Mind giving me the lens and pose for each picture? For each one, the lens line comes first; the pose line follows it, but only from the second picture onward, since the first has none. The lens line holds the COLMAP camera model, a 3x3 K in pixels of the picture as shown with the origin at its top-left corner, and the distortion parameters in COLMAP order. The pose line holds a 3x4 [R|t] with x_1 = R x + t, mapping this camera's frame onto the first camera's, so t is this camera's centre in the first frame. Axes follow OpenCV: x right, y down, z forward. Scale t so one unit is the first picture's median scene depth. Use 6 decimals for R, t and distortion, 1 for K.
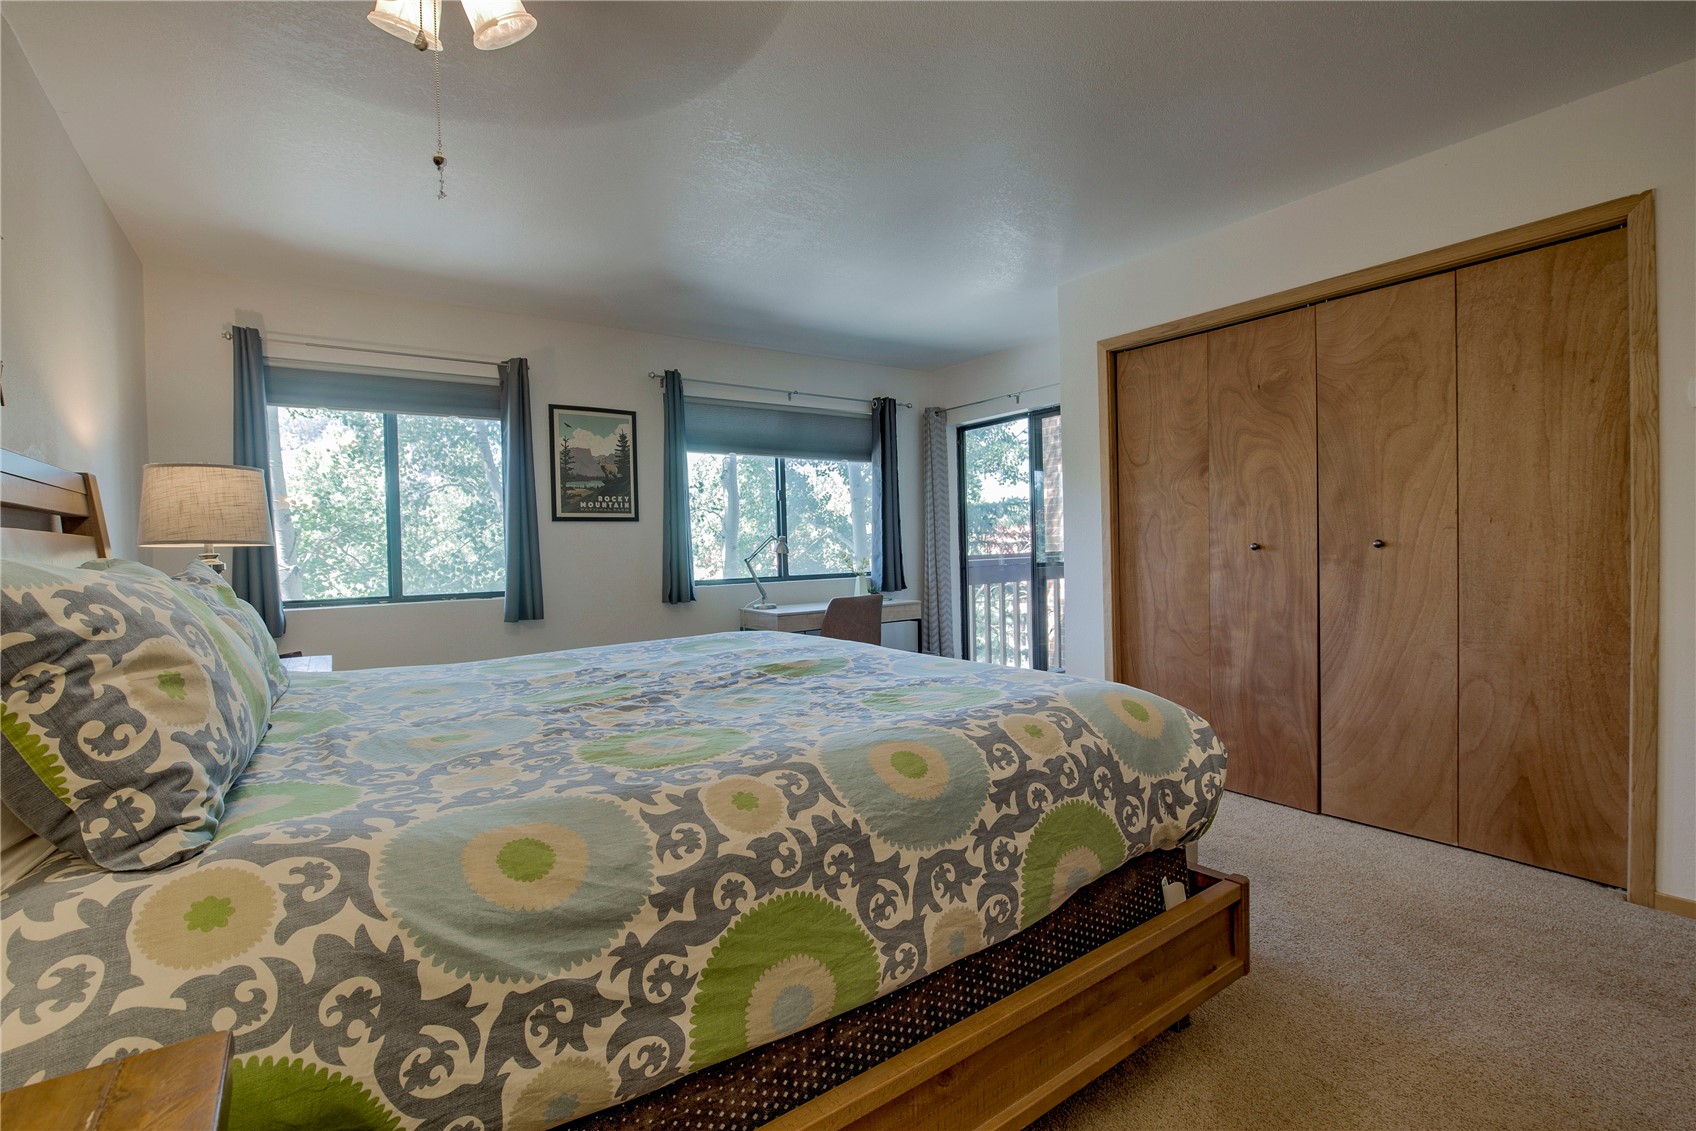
lens RADIAL K [[762.5, 0, 842.6], [0, 762.5, 564.4], [0, 0, 1]] dist [-0.010922, -0.001705]
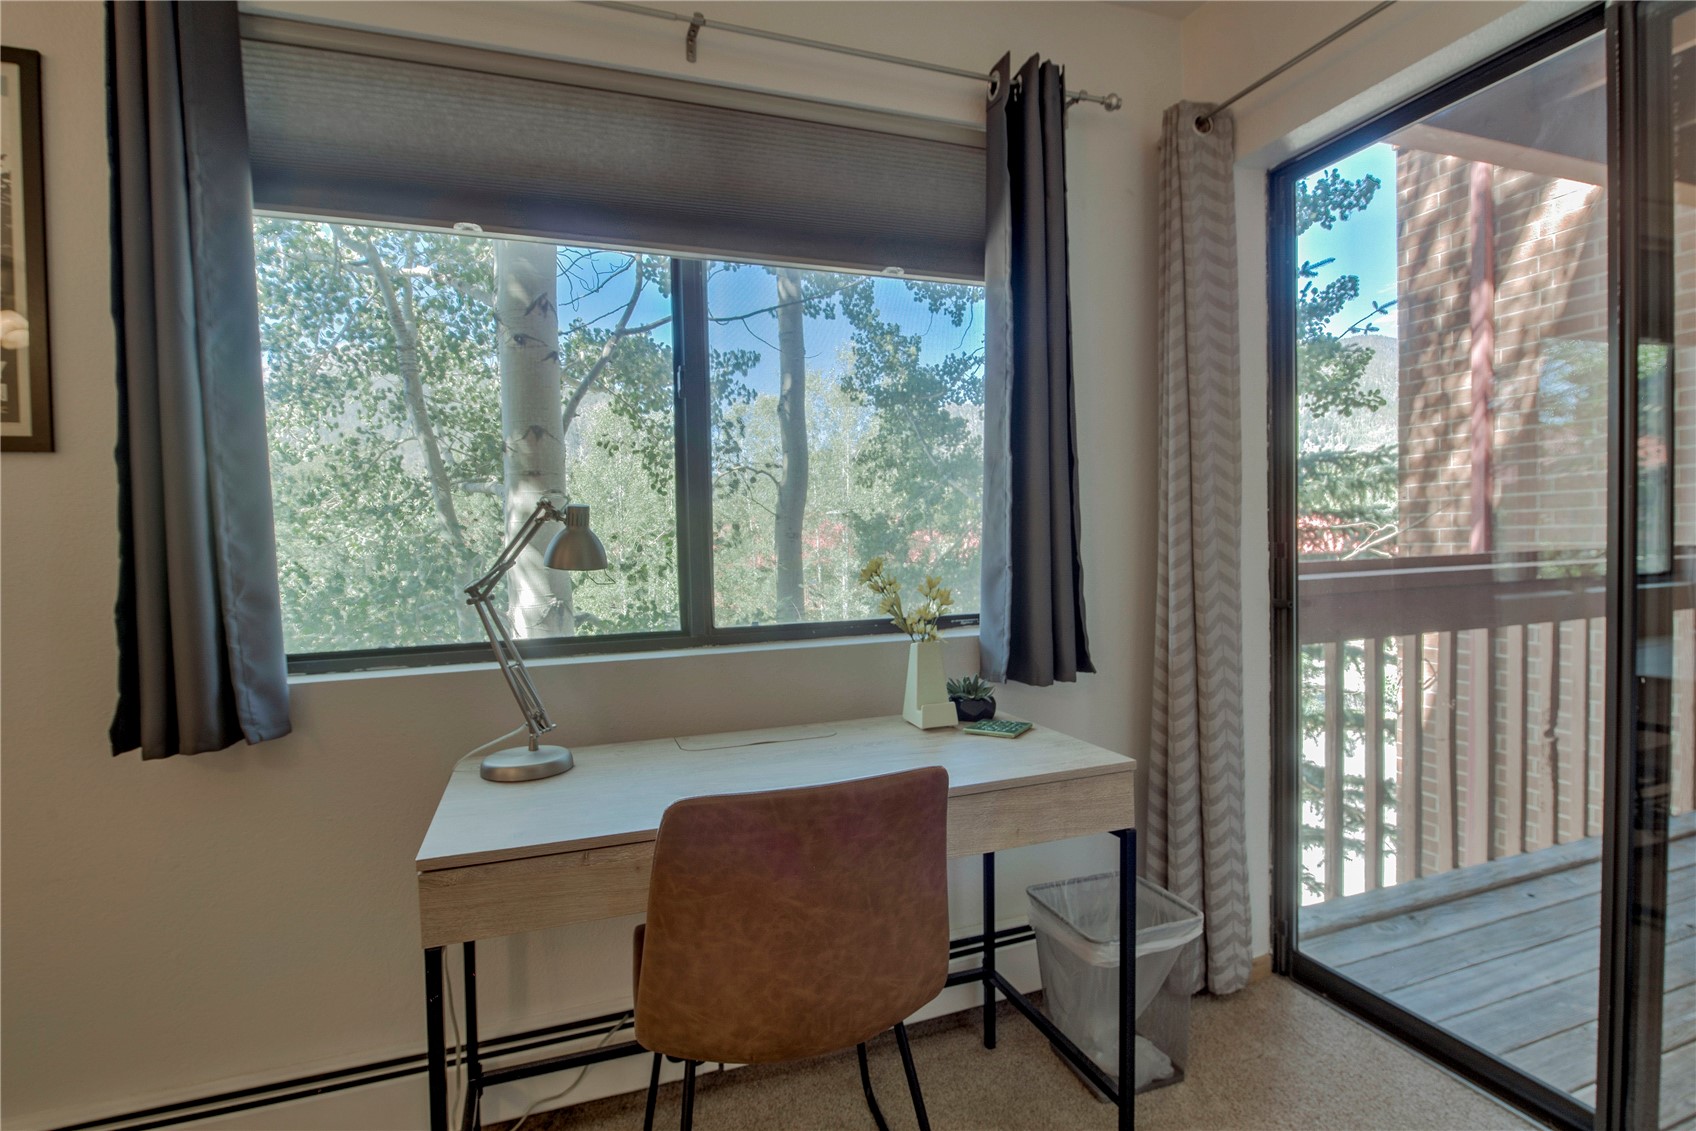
lens RADIAL K [[829.7, 0, 842.2], [0, 829.7, 574.2], [0, 0, 1]] dist [0.001101, -0.007773]
pose [[0.967351, 0.013070, -0.253103, 0.085709], [-0.005506, 0.999517, 0.030574, -0.023117], [0.253380, -0.028182, 0.966956, 0.787357]]
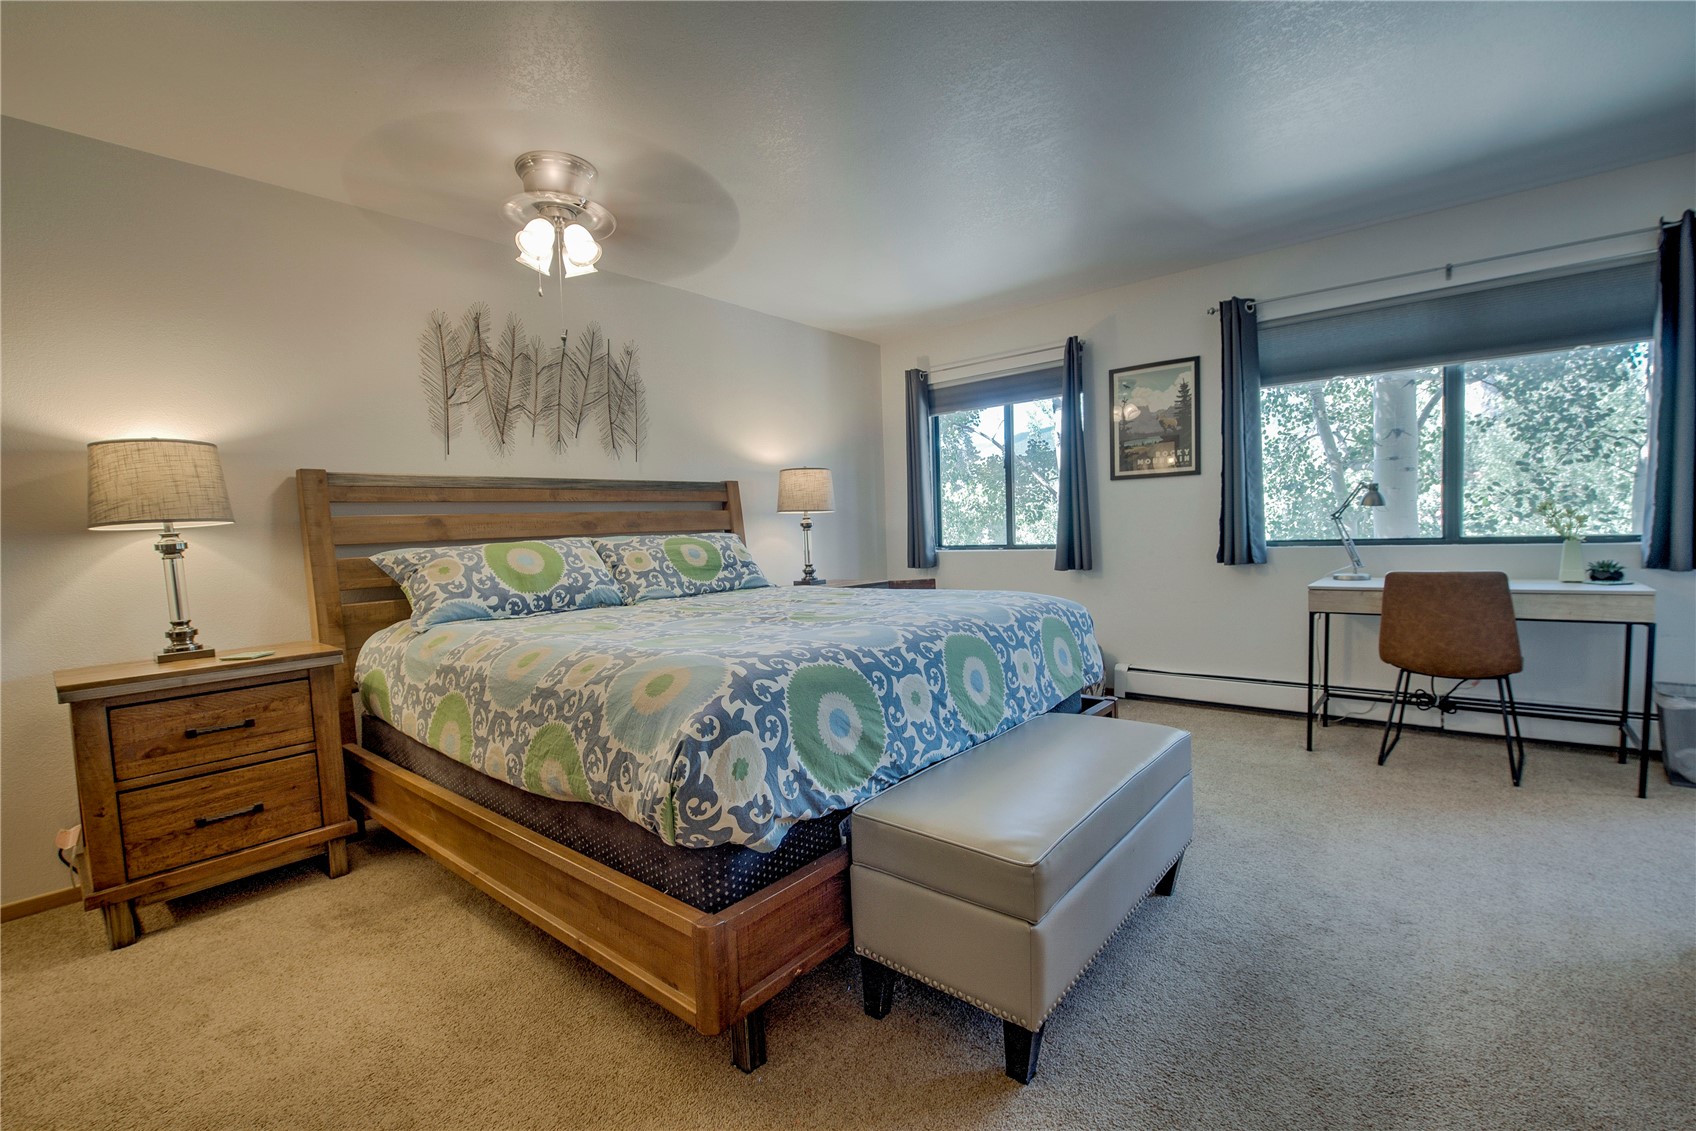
lens RADIAL K [[723.4, 0, 843.9], [0, 723.4, 559.1], [0, 0, 1]] dist [-0.020626, 0.000090]
pose [[0.253150, 0.055223, -0.965850, 0.479158], [0.007394, 0.998230, 0.059012, -0.008457], [0.967399, -0.022080, 0.252293, 0.357619]]
